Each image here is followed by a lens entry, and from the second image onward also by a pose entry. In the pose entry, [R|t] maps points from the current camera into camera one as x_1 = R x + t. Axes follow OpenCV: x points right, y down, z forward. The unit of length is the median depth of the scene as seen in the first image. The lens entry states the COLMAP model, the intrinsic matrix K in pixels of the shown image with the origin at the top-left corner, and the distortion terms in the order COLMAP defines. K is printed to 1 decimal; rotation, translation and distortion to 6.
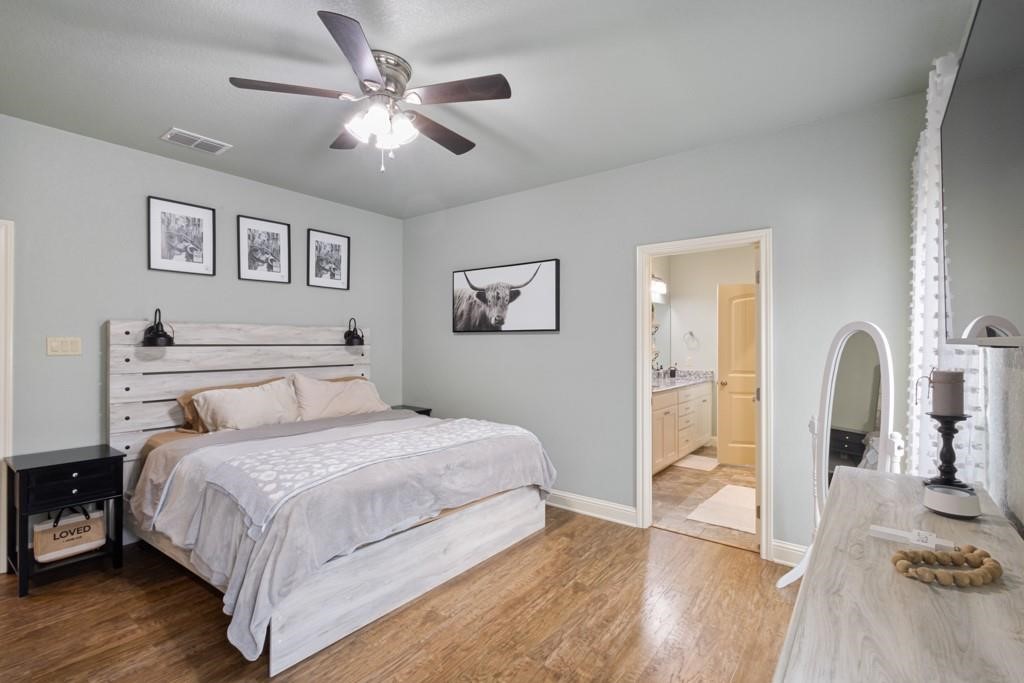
lens RADIAL K [[469.9, 0, 512.0], [0, 469.9, 343.9], [0, 0, 1]] dist [0.003533, 0.000321]
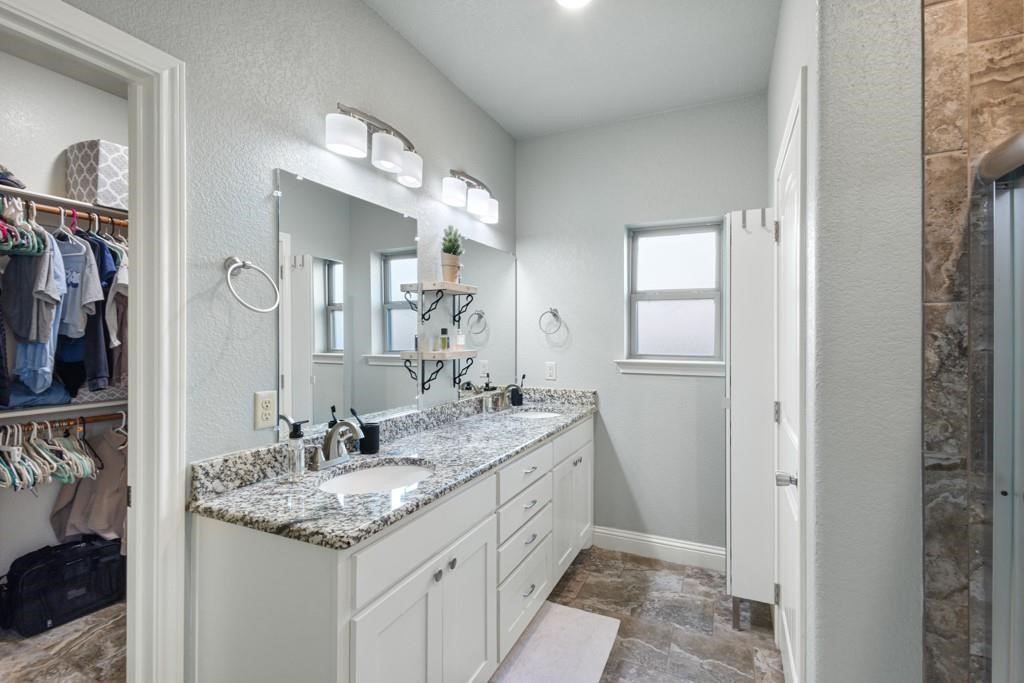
lens RADIAL K [[469.9, 0, 512.0], [0, 469.9, 337.9], [0, 0, 1]] dist [0.003533, 0.000321]
pose [[0.976069, -0.003240, 0.217438, 0.180852], [0.002641, 0.999992, 0.003044, 0.001507], [-0.217446, -0.002397, 0.976069, 0.414792]]
